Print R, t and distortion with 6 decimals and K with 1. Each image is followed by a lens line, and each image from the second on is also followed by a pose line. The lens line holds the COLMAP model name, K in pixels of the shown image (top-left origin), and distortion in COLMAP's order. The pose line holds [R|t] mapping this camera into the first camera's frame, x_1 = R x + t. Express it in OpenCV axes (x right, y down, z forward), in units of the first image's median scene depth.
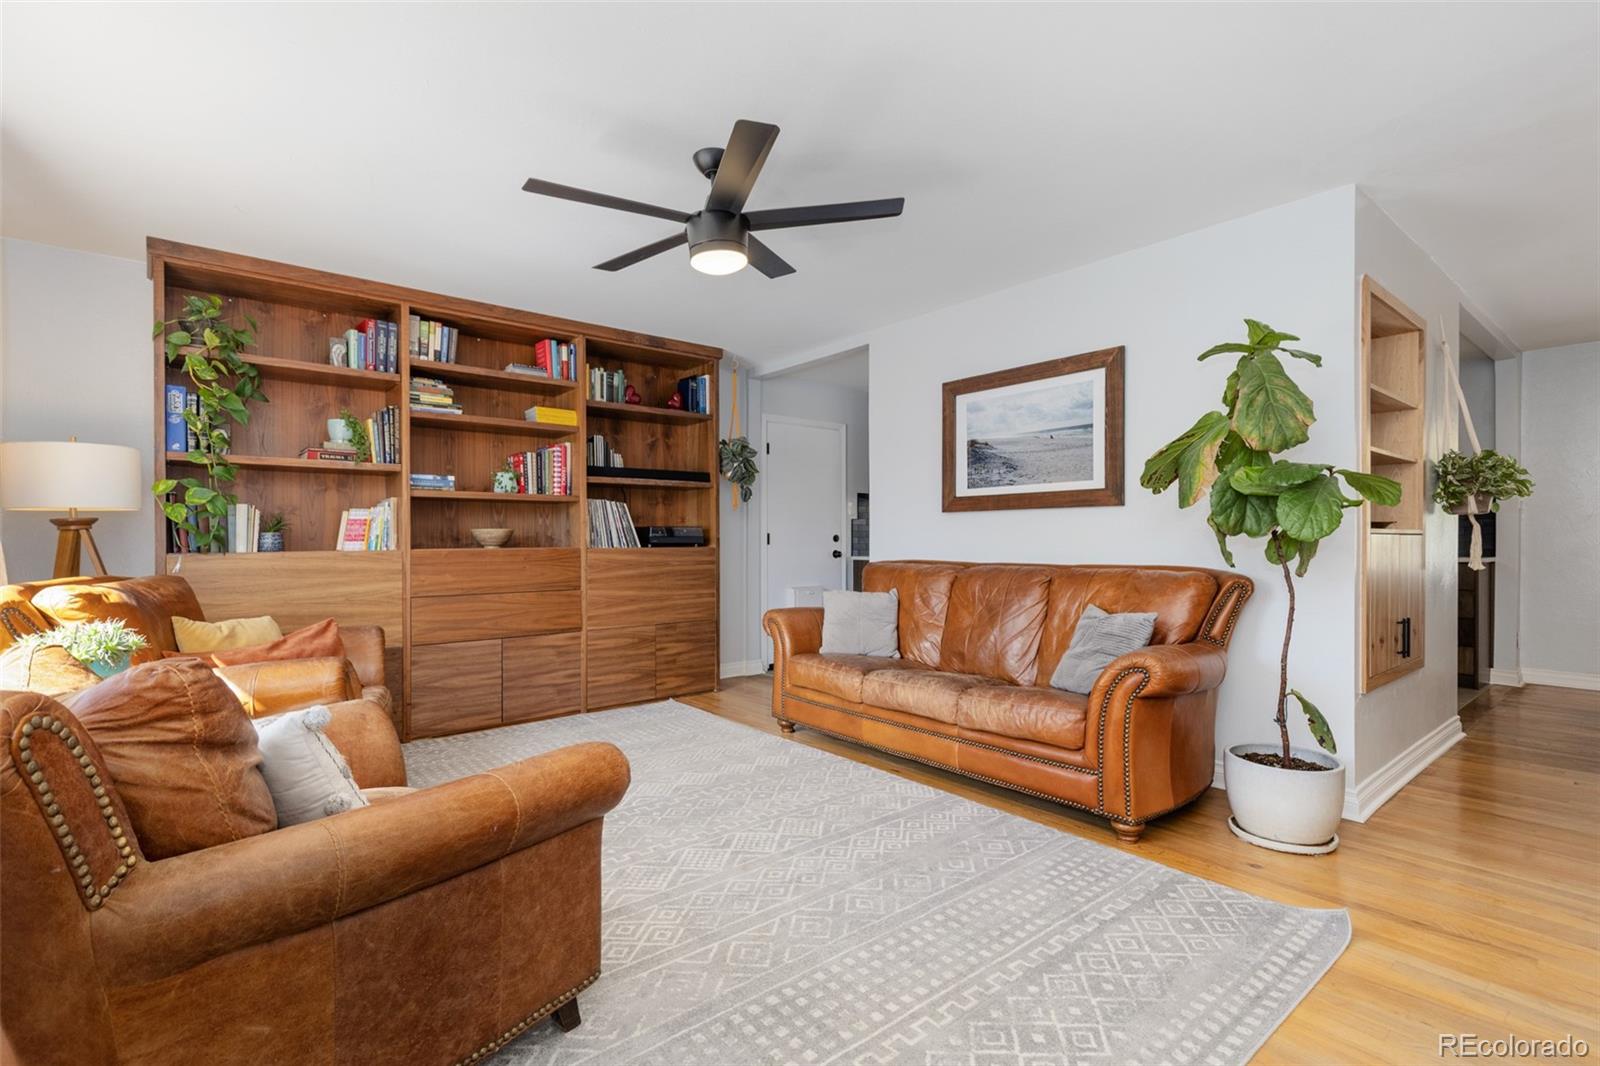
lens RADIAL K [[754.2, 0, 801.7], [0, 754.2, 536.3], [0, 0, 1]] dist [0.009749, -0.001041]
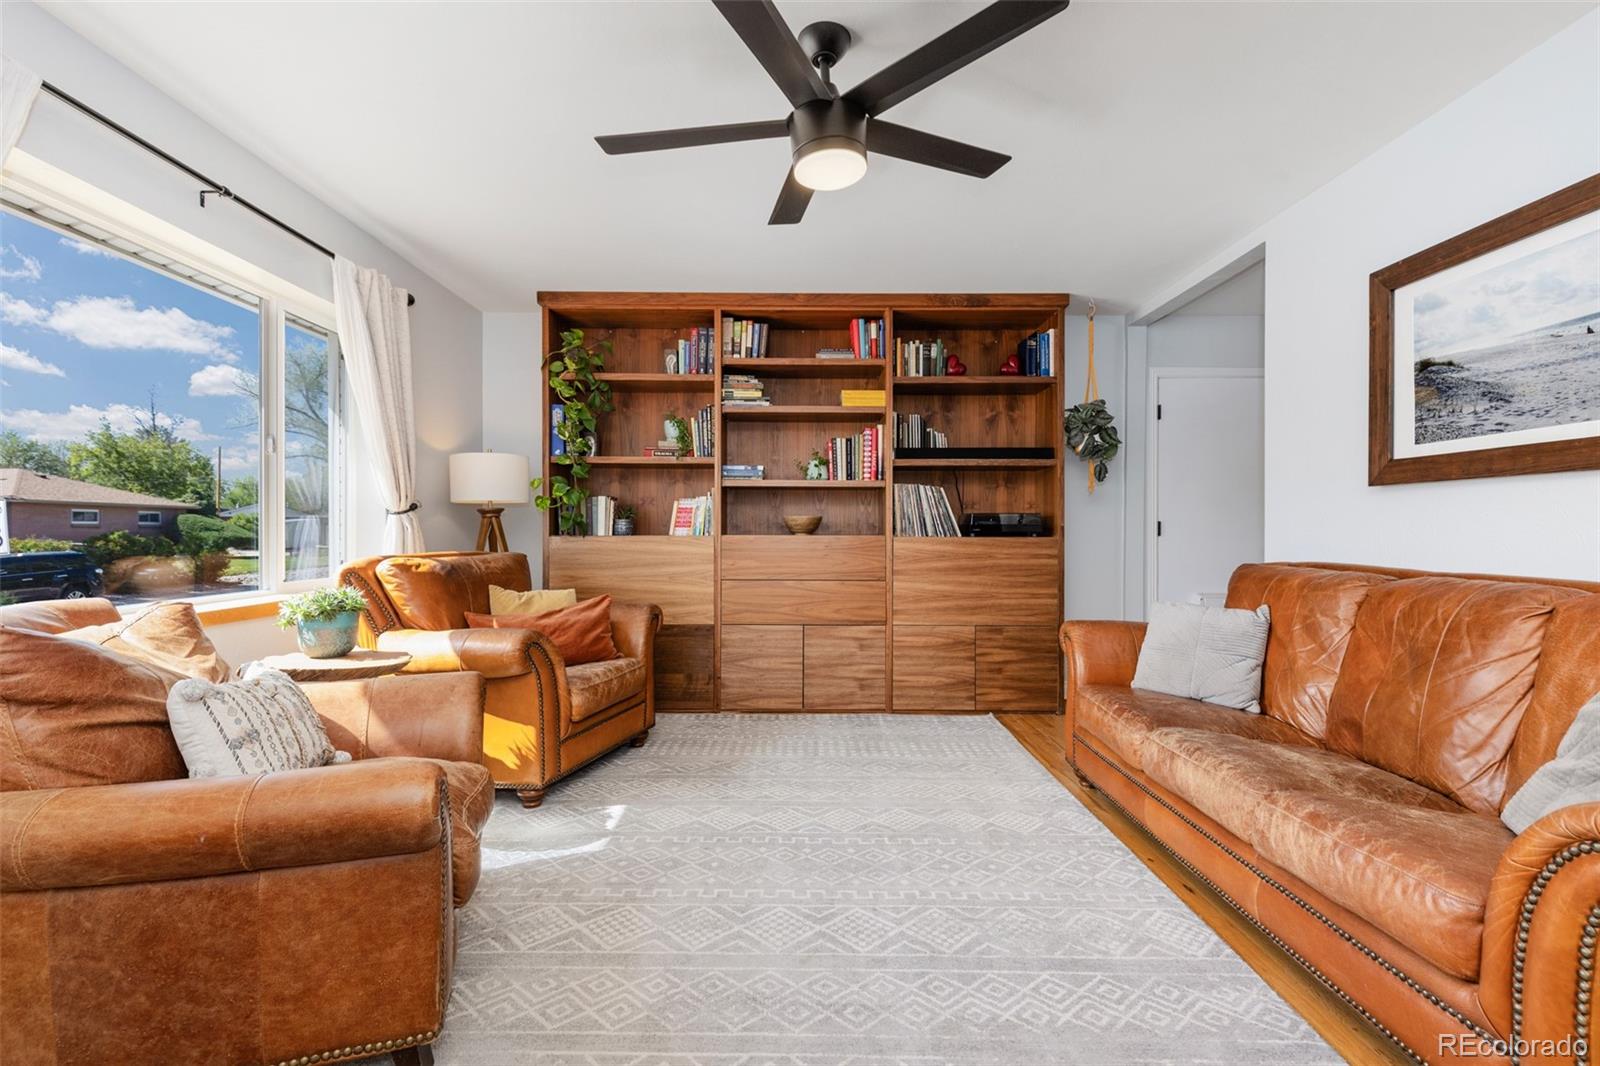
lens RADIAL K [[735.3, 0, 794.6], [0, 735.3, 528.1], [0, 0, 1]] dist [0.011188, -0.001975]
pose [[0.760560, 0.007004, -0.649230, 0.245254], [-0.004497, 0.999975, 0.005520, 0.000917], [0.649253, -0.001279, 0.760572, 0.268900]]
